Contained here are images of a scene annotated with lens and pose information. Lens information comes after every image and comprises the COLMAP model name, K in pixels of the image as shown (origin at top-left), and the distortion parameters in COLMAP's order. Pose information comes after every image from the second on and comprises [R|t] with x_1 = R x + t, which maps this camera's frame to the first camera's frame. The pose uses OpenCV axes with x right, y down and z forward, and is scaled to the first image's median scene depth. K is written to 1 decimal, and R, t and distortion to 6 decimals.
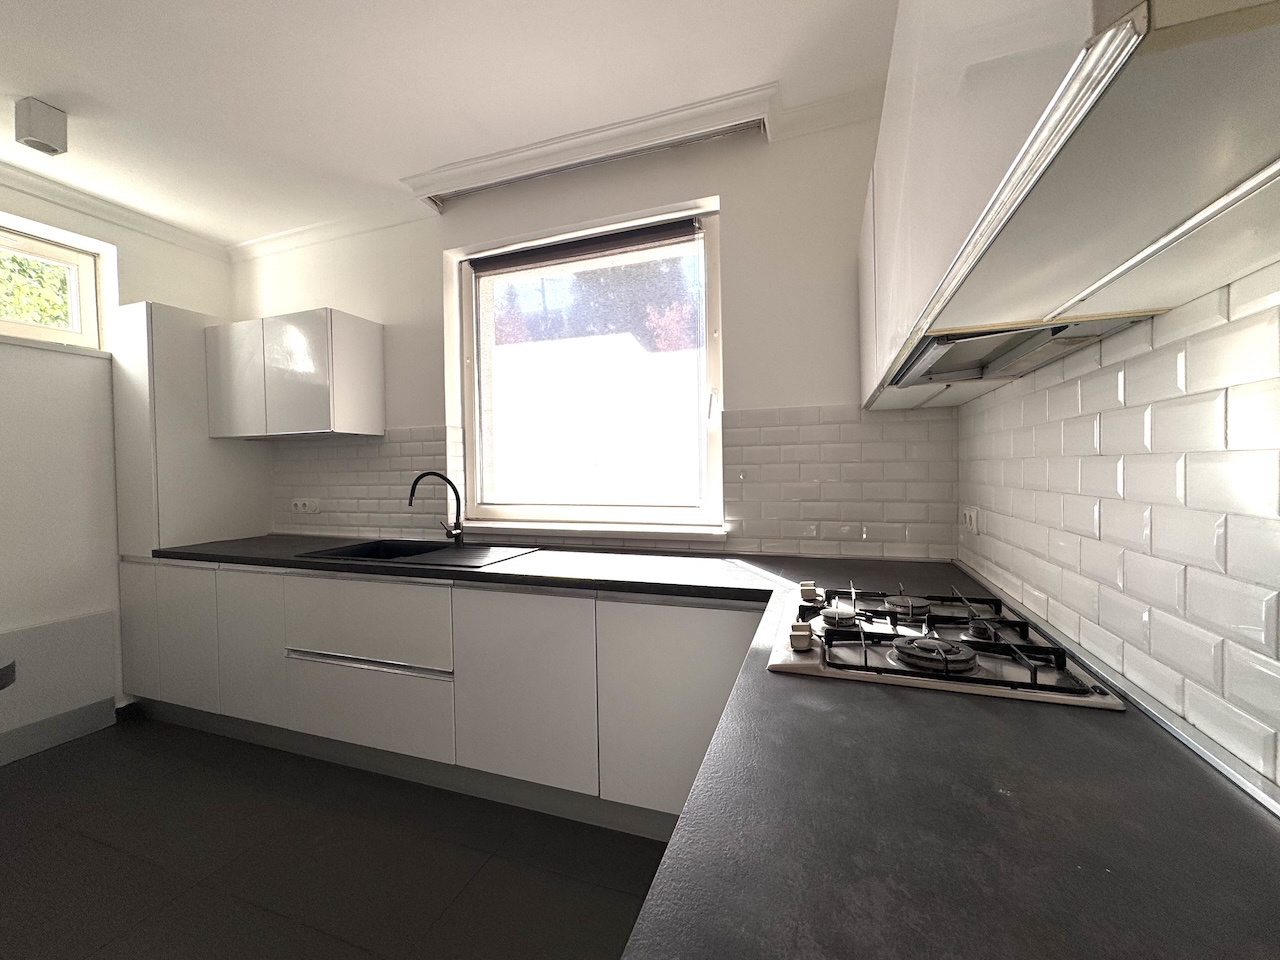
lens RADIAL K [[511.5, 0, 640.5], [0, 511.5, 479.0], [0, 0, 1]] dist [0.000448, -0.000970]
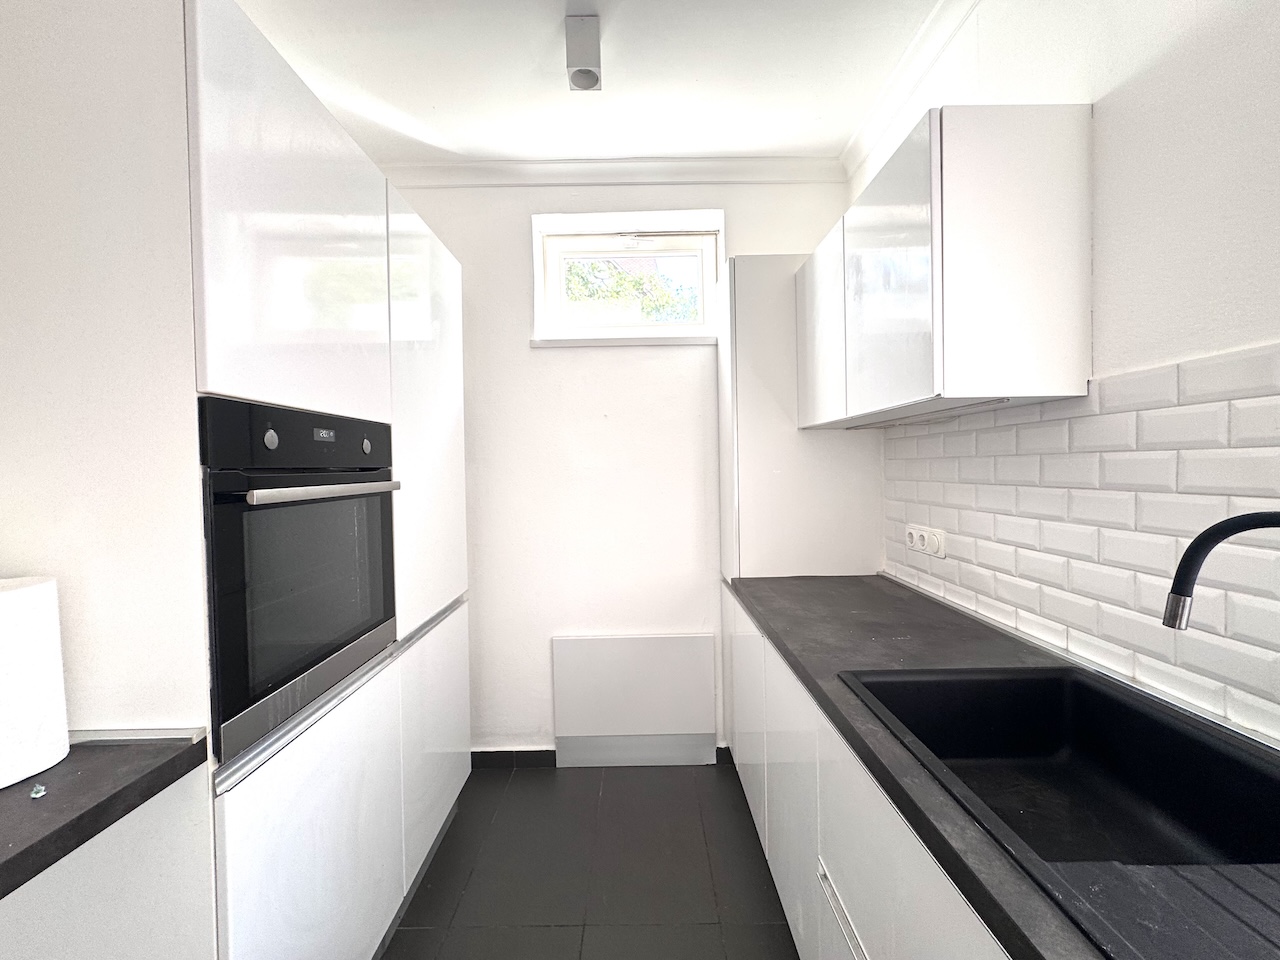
lens RADIAL K [[511.5, 0, 639.1], [0, 511.5, 477.9], [0, 0, 1]] dist [0.000448, -0.000970]
pose [[0.338864, 0.029318, -0.940378, -0.250881], [-0.002309, 0.999537, 0.030331, -0.033437], [0.940833, -0.008107, 0.338775, 0.550891]]
